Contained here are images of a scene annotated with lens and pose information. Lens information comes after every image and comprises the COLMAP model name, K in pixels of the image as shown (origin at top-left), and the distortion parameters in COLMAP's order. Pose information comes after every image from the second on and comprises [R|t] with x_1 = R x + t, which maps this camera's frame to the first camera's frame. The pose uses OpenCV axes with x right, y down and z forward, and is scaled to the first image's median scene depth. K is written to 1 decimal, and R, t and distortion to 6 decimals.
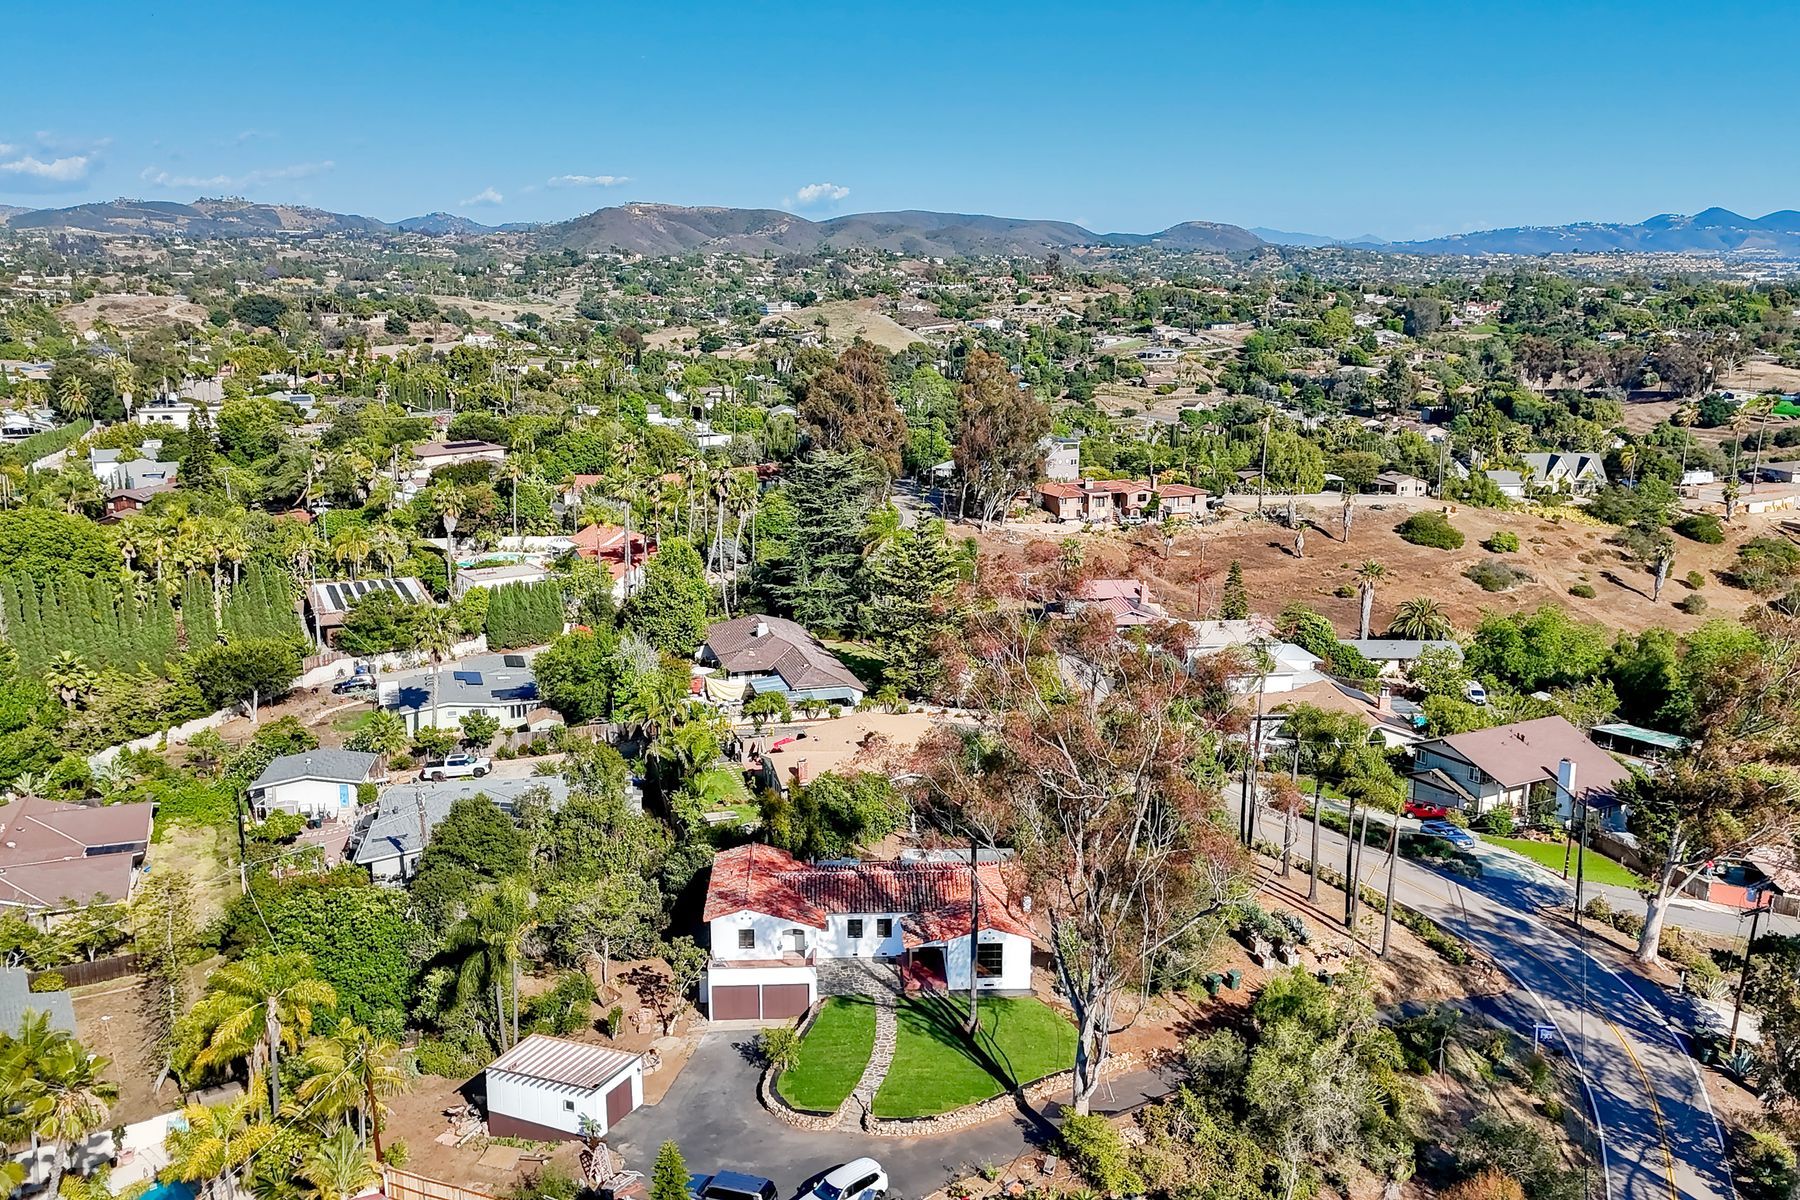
lens RADIAL K [[1539.0, 0, 900.0], [0, 1539.0, 600.0], [0, 0, 1]] dist [0.106266, -0.158415]
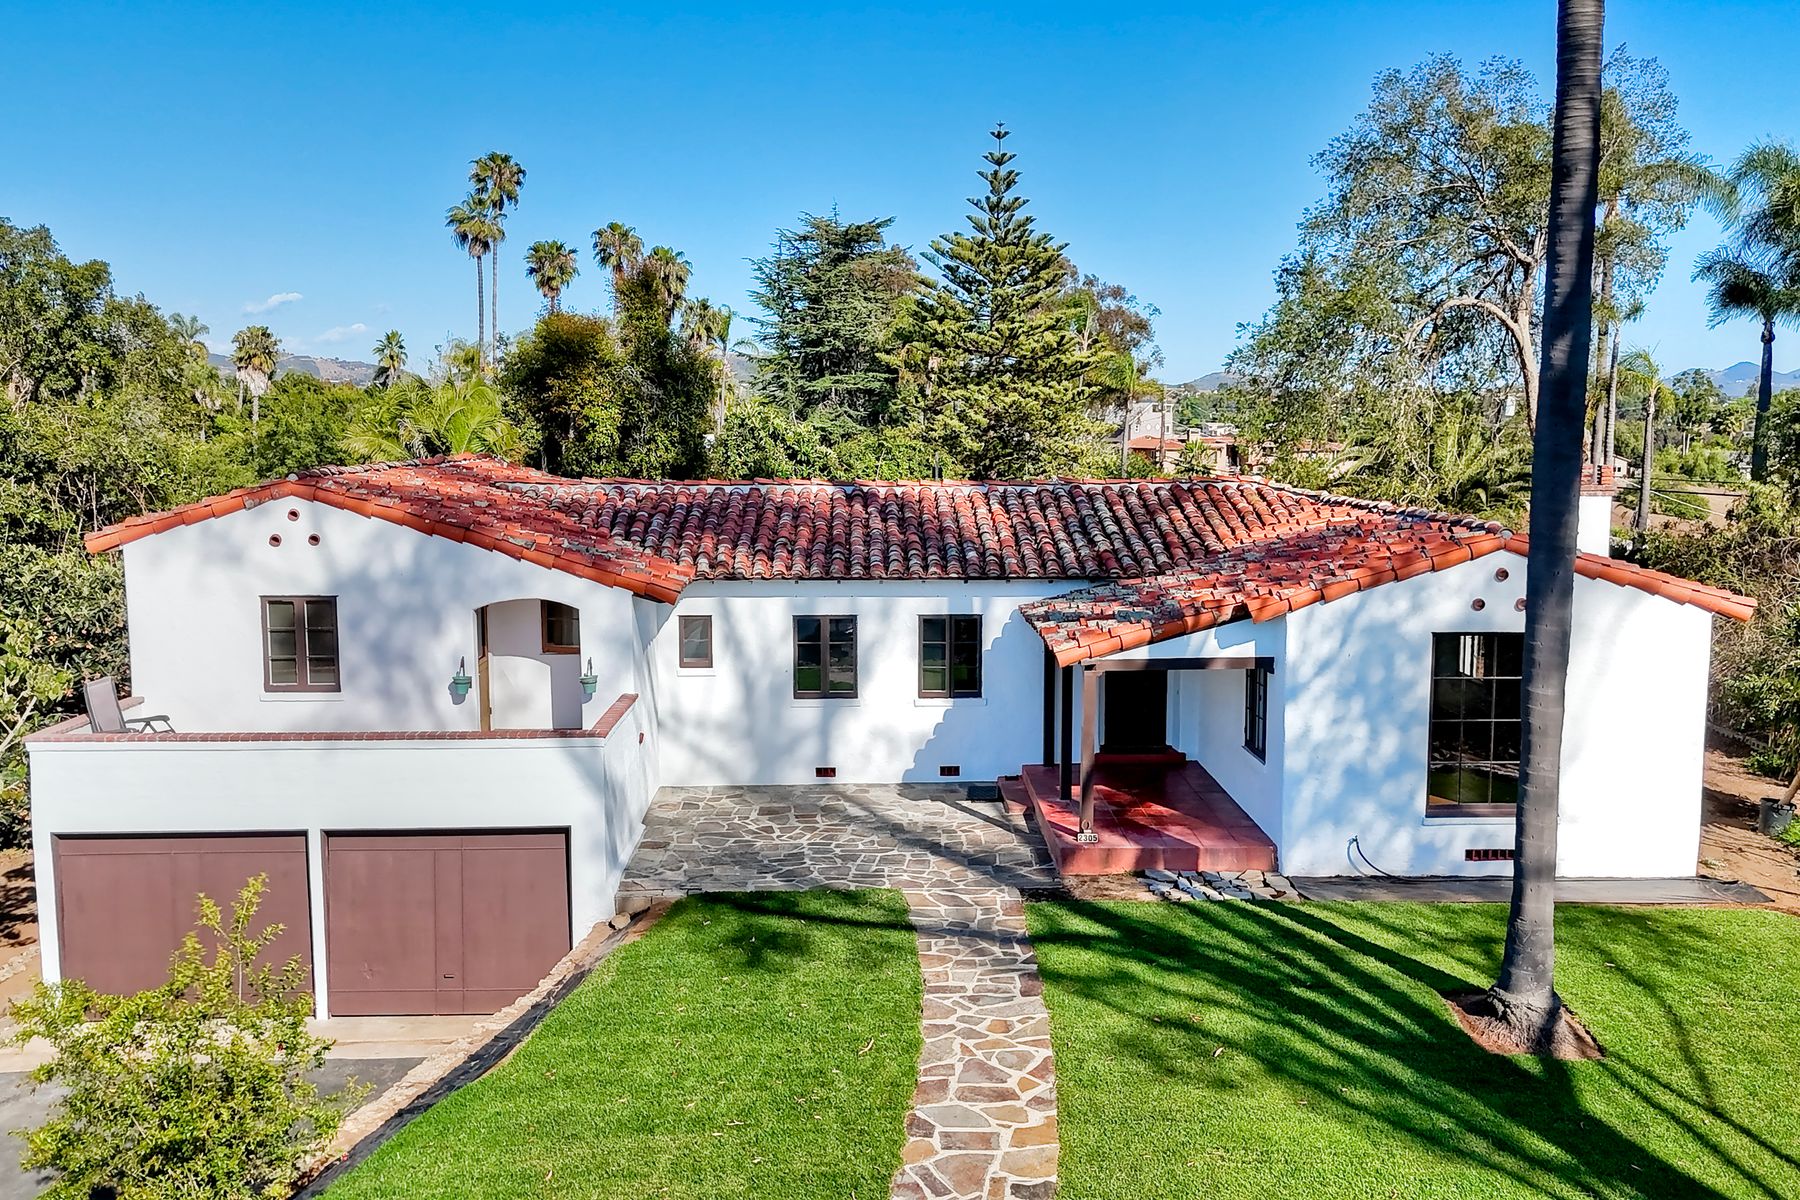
lens RADIAL K [[1562.0, 0, 900.0], [0, 1562.0, 600.0], [0, 0, 1]] dist [0.088655, -0.098262]
pose [[0.999805, 0.000841, -0.019732, -0.013162], [-0.002695, 0.995557, -0.094124, 0.226255], [0.019565, 0.094159, 0.995365, 0.764384]]
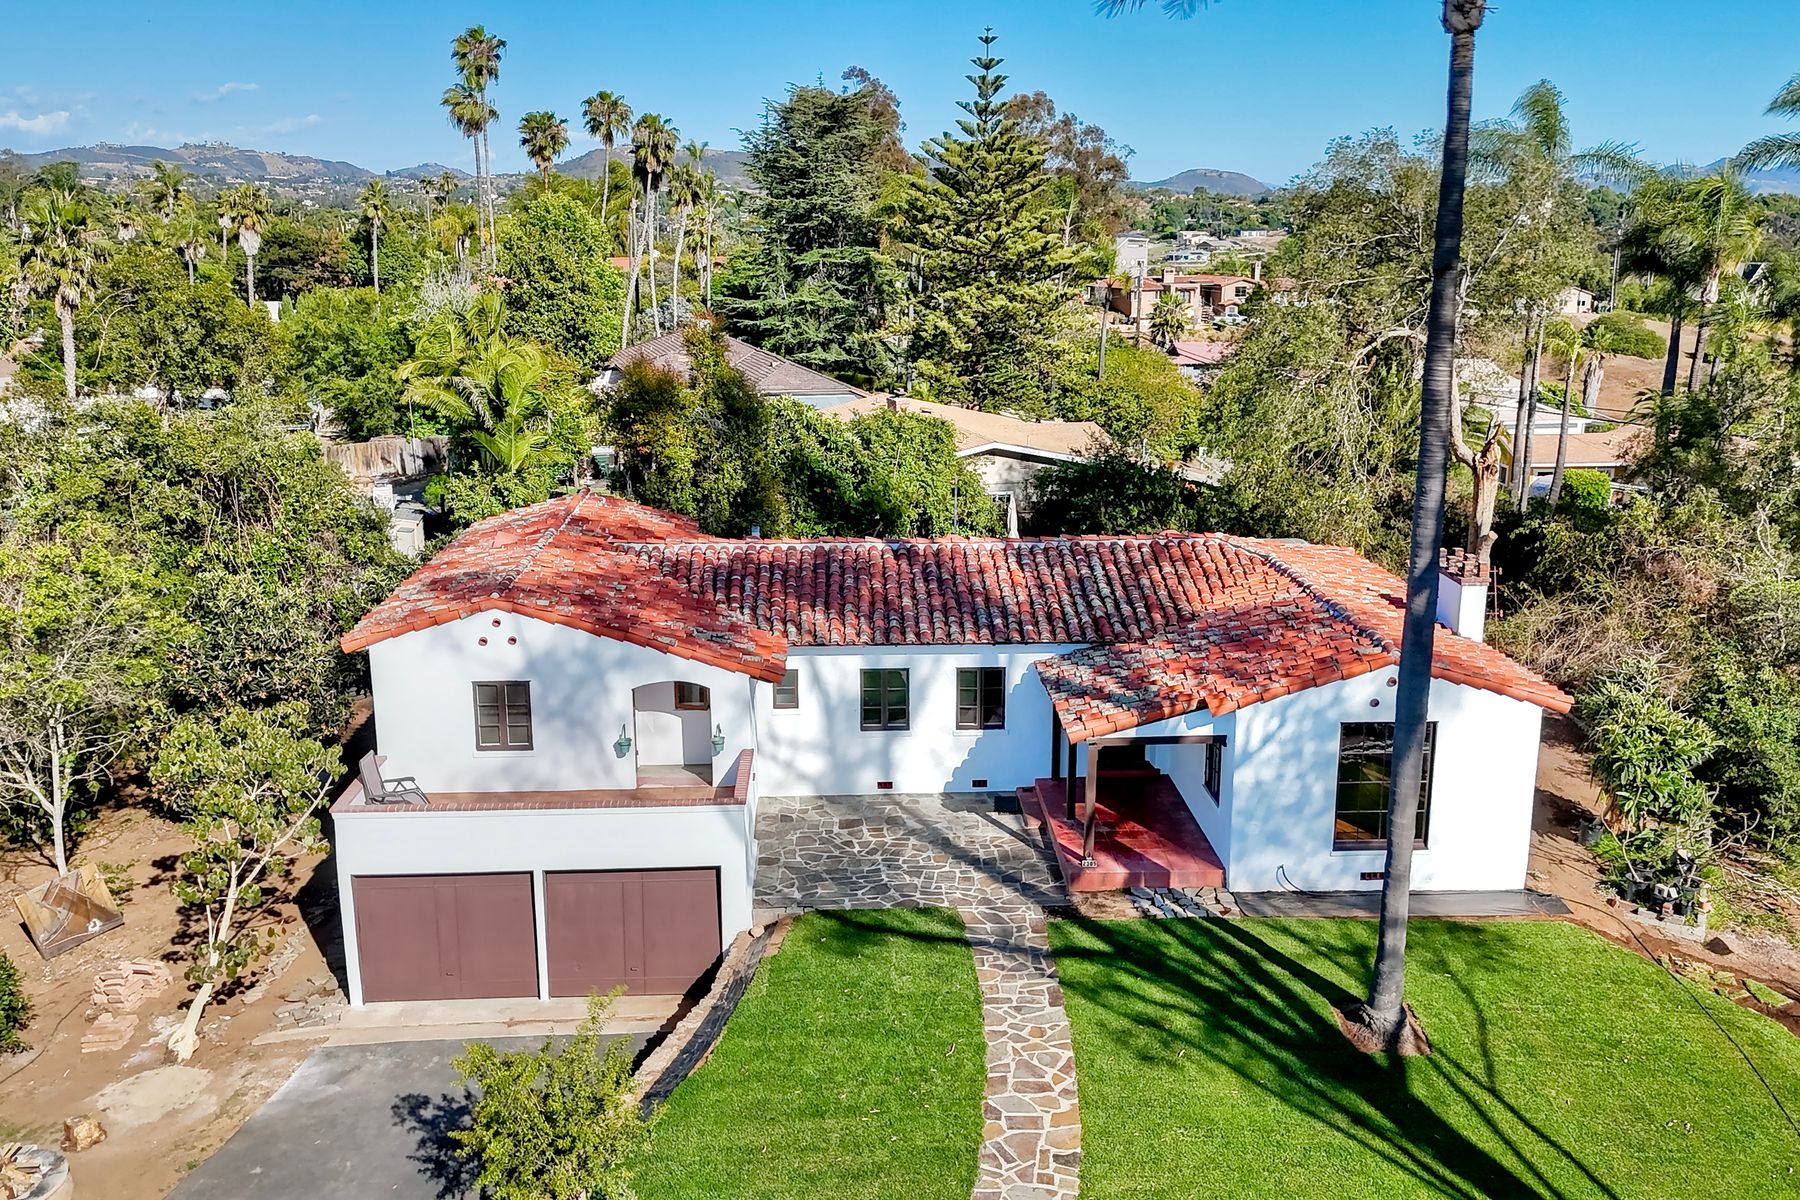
lens RADIAL K [[1562.0, 0, 900.0], [0, 1562.0, 600.0], [0, 0, 1]] dist [0.088655, -0.098262]
pose [[1.000000, -0.000526, 0.000075, -0.026189], [0.000524, 0.999586, 0.028773, 0.184152], [-0.000090, -0.028773, 0.999586, 0.693782]]
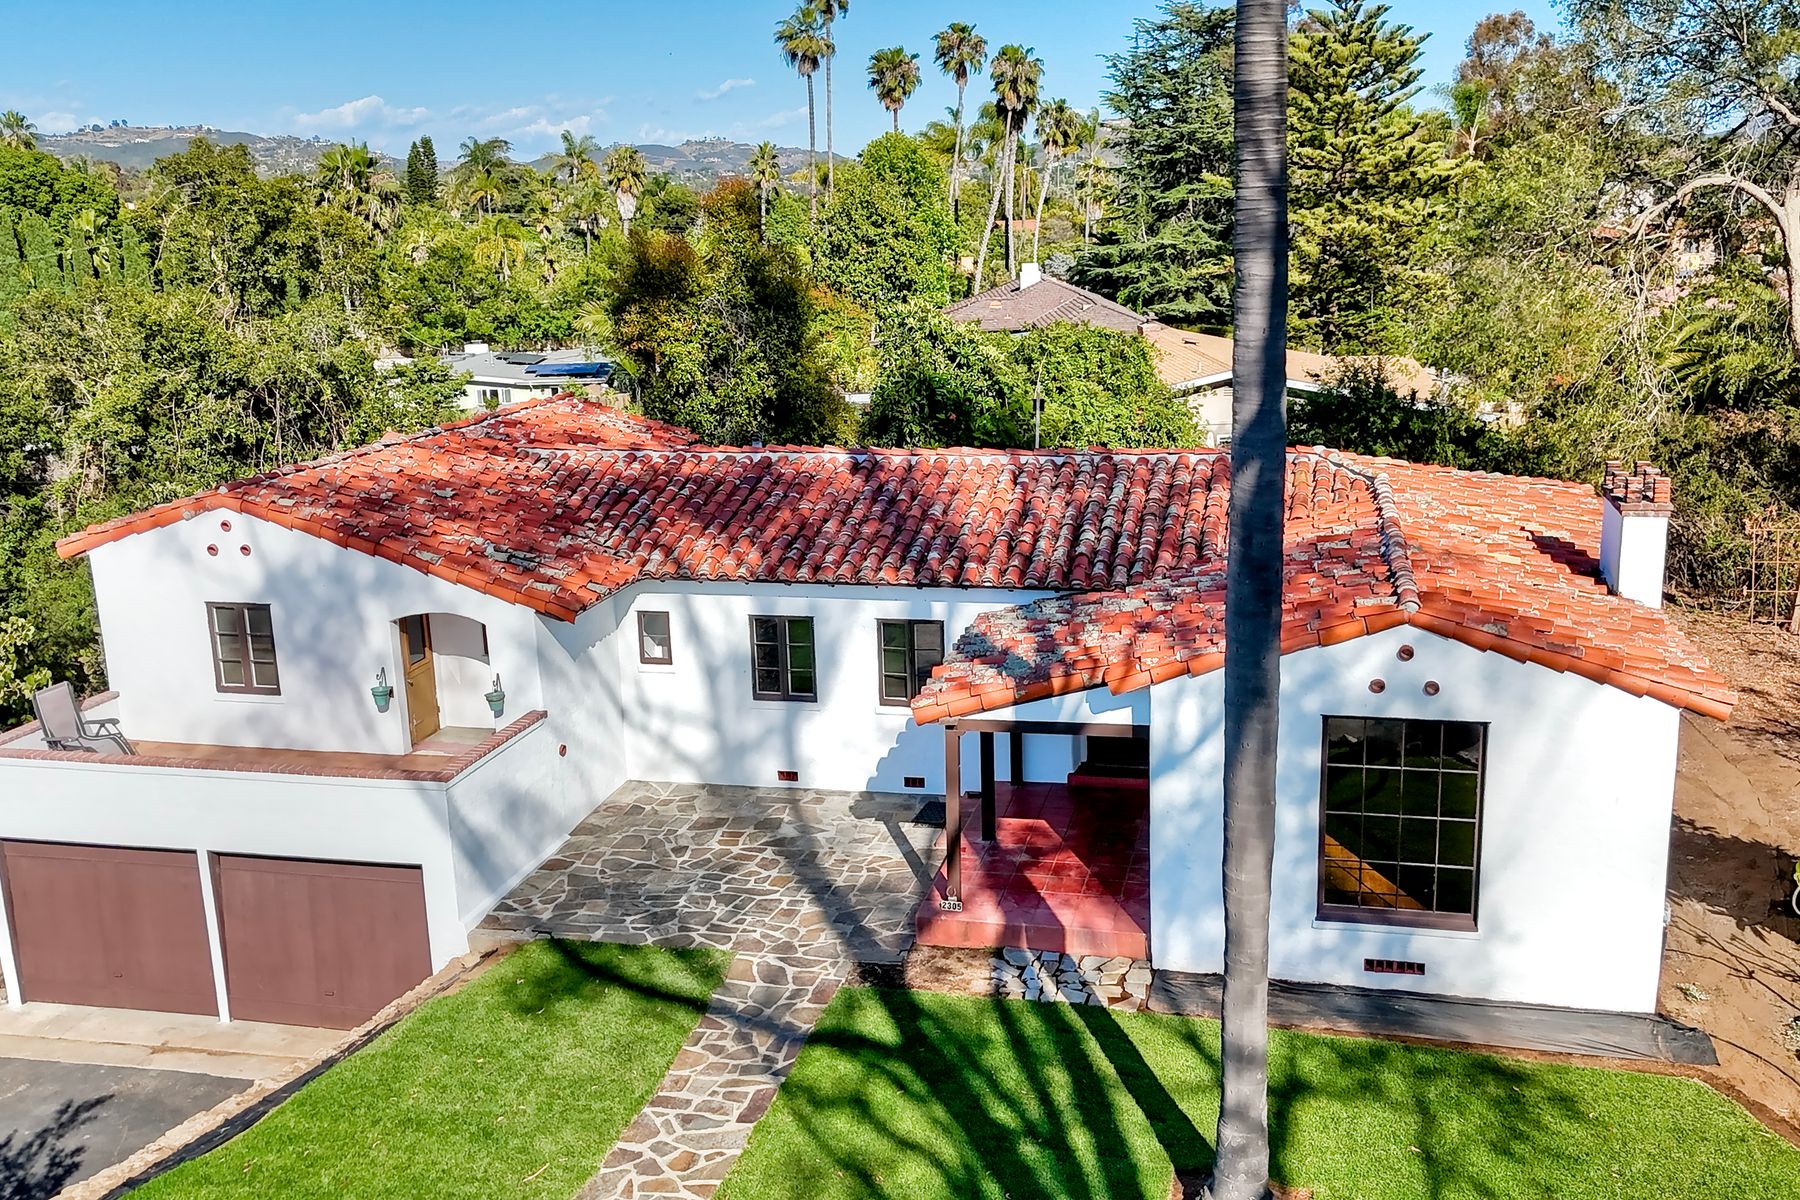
lens RADIAL K [[1641.9, 0, 900.0], [0, 1641.9, 600.0], [0, 0, 1]] dist [0.088649, -0.107084]
pose [[0.958765, 0.037328, -0.281738, 0.053114], [-0.028669, 0.998983, 0.034797, 0.195537], [0.282750, -0.025285, 0.958860, 0.779183]]
